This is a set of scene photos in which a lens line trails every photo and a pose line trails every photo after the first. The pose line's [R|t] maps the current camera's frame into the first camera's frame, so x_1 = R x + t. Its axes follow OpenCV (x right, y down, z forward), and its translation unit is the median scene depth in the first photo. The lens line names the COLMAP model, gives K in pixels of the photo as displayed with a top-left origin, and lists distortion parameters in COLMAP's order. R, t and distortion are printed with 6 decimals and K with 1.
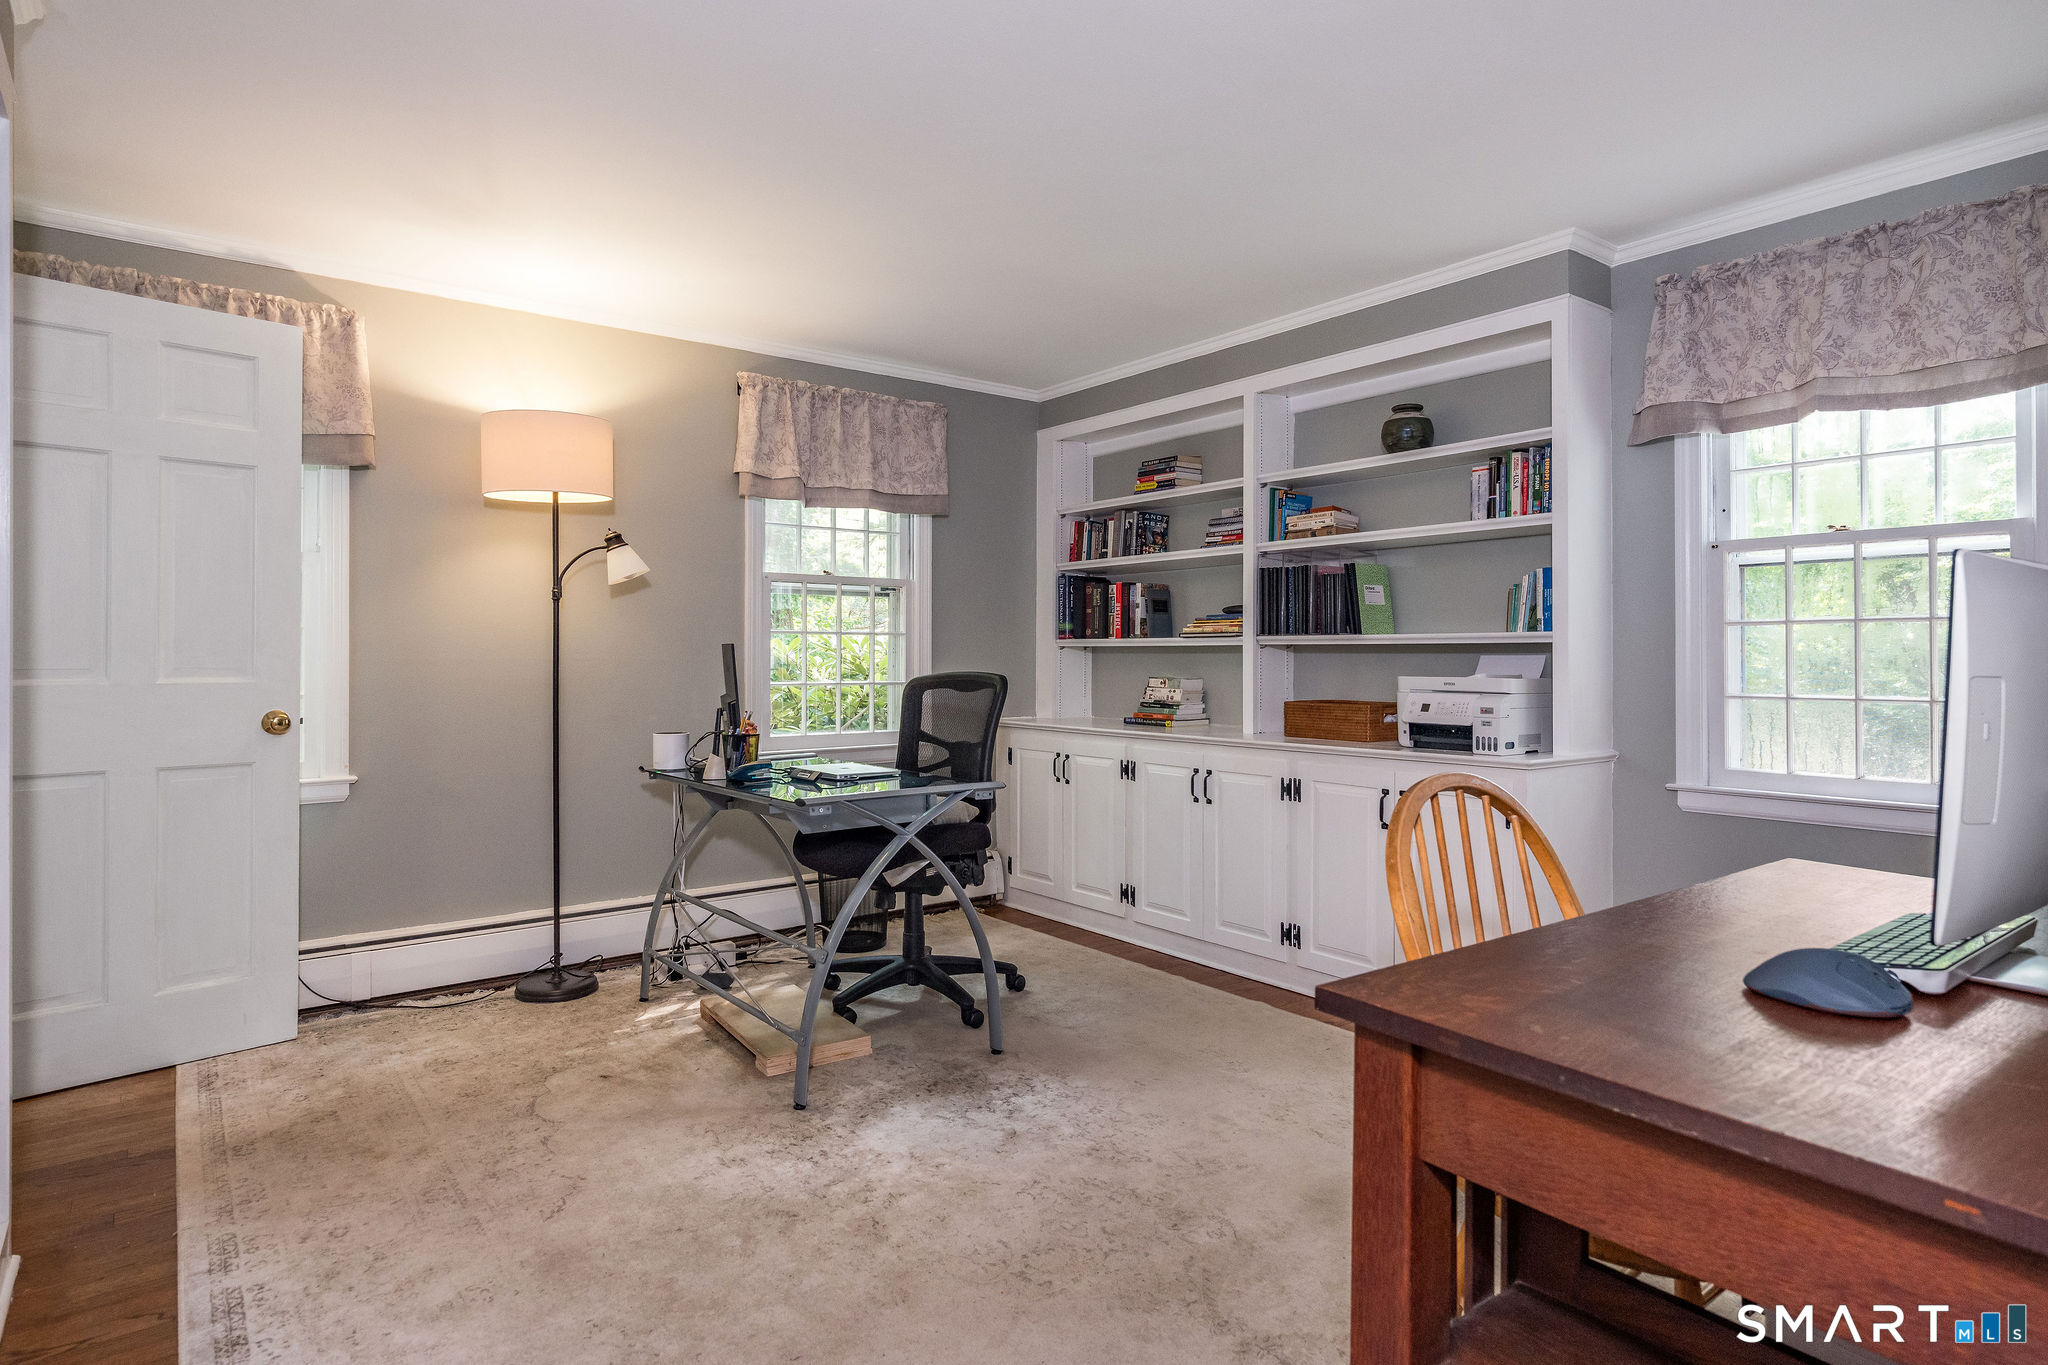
lens RADIAL K [[1126.7, 0, 1030.2], [0, 1126.7, 658.7], [0, 0, 1]] dist [-0.001306, -0.000344]
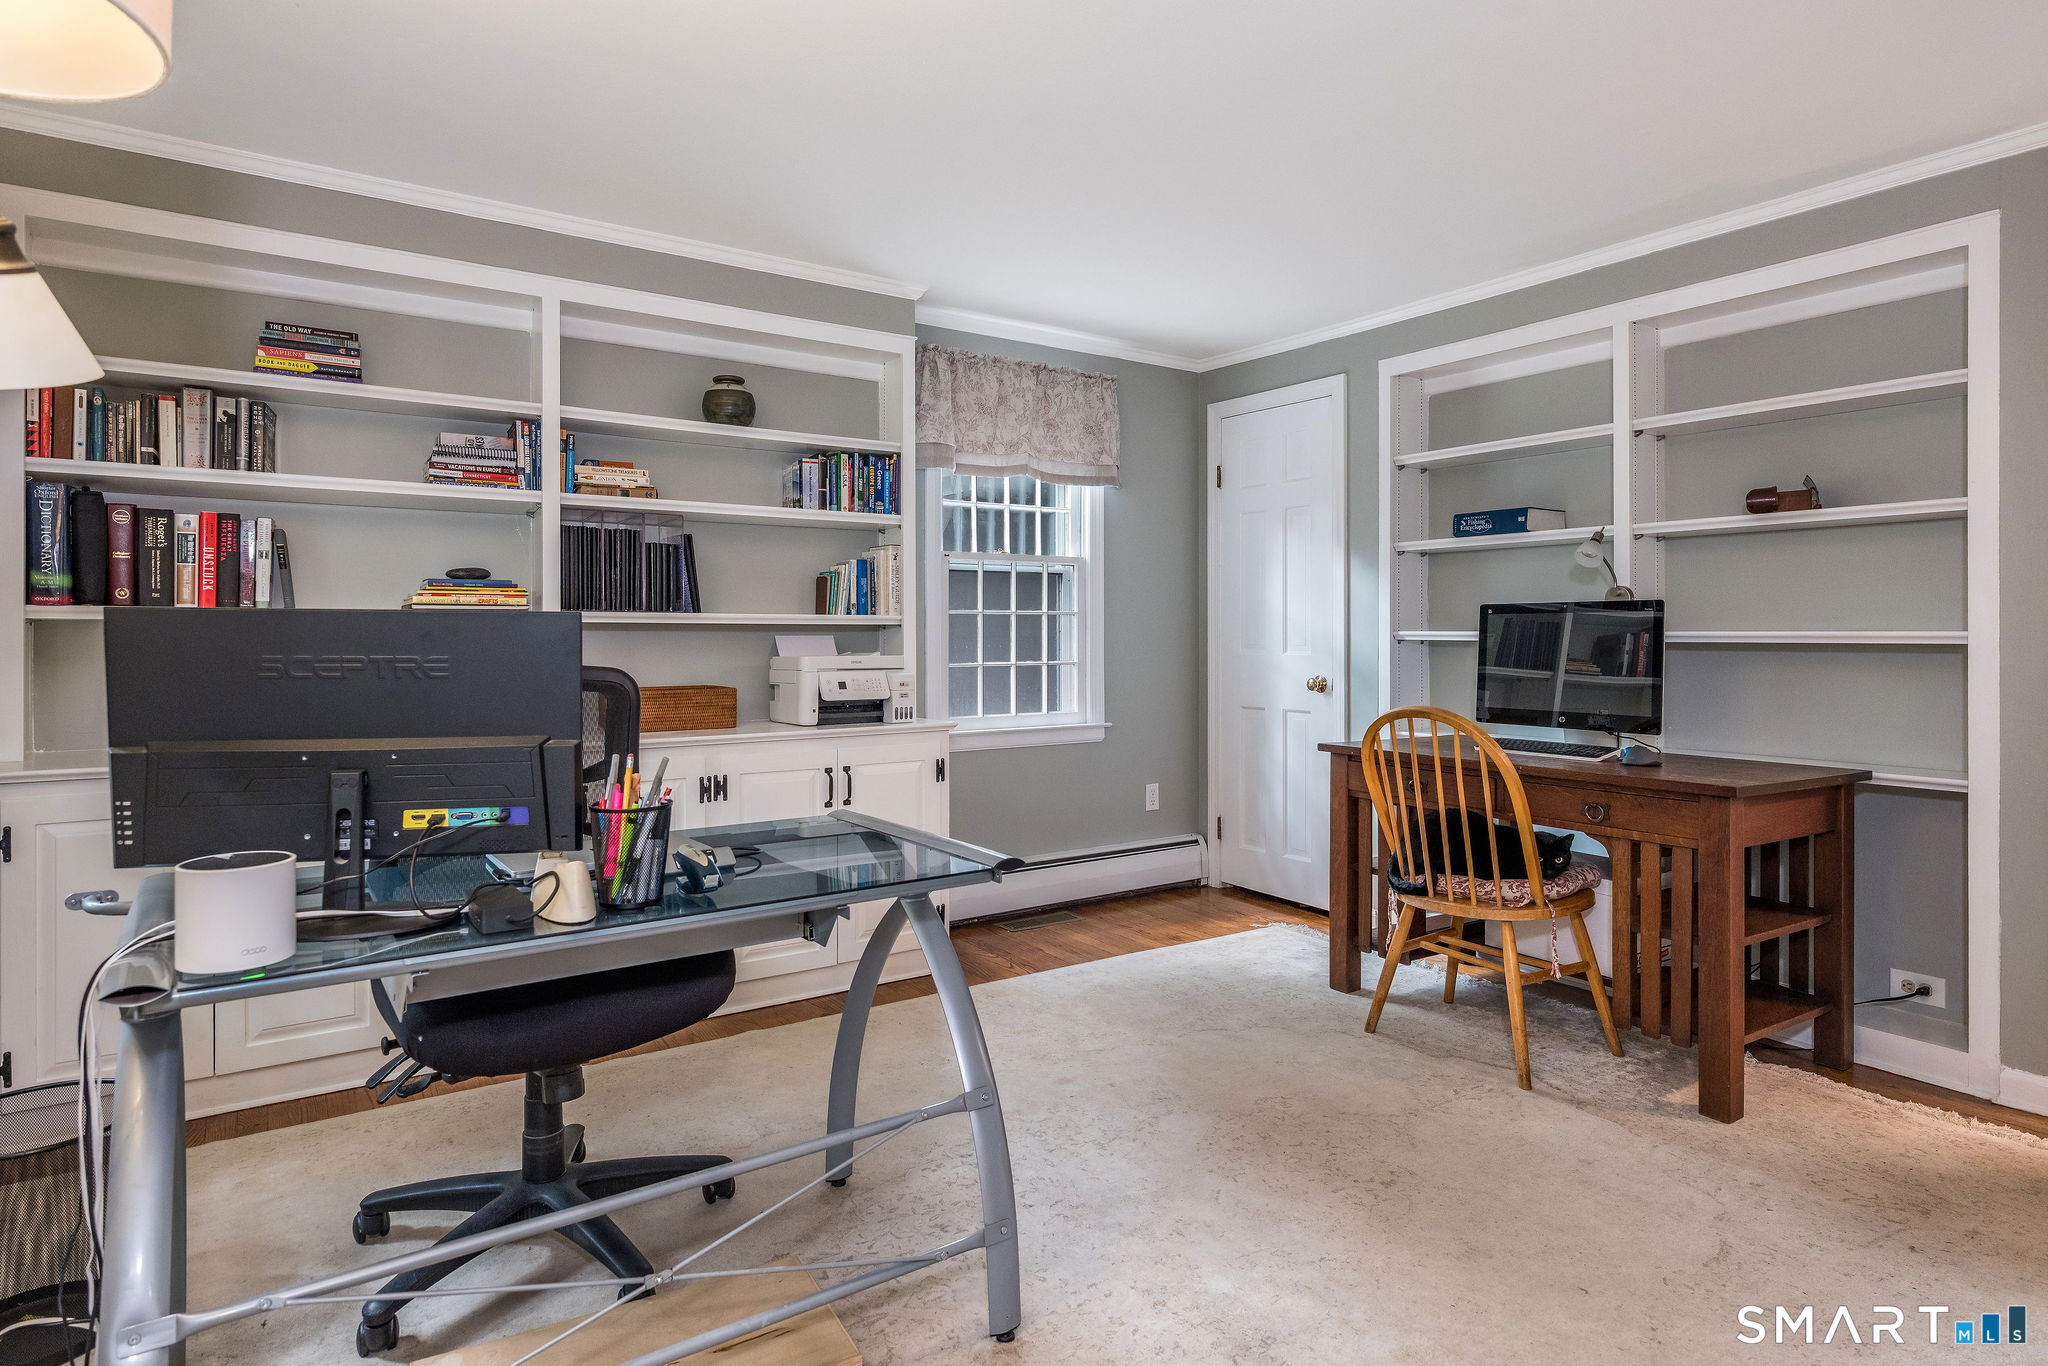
lens RADIAL K [[1126.7, 0, 1030.2], [0, 1126.7, 659.2], [0, 0, 1]] dist [-0.001306, -0.000344]
pose [[0.044344, -0.019228, 0.998831, -0.647494], [0.005938, 0.999802, 0.018983, 0.000028], [-0.998999, 0.005090, 0.044450, 0.729978]]
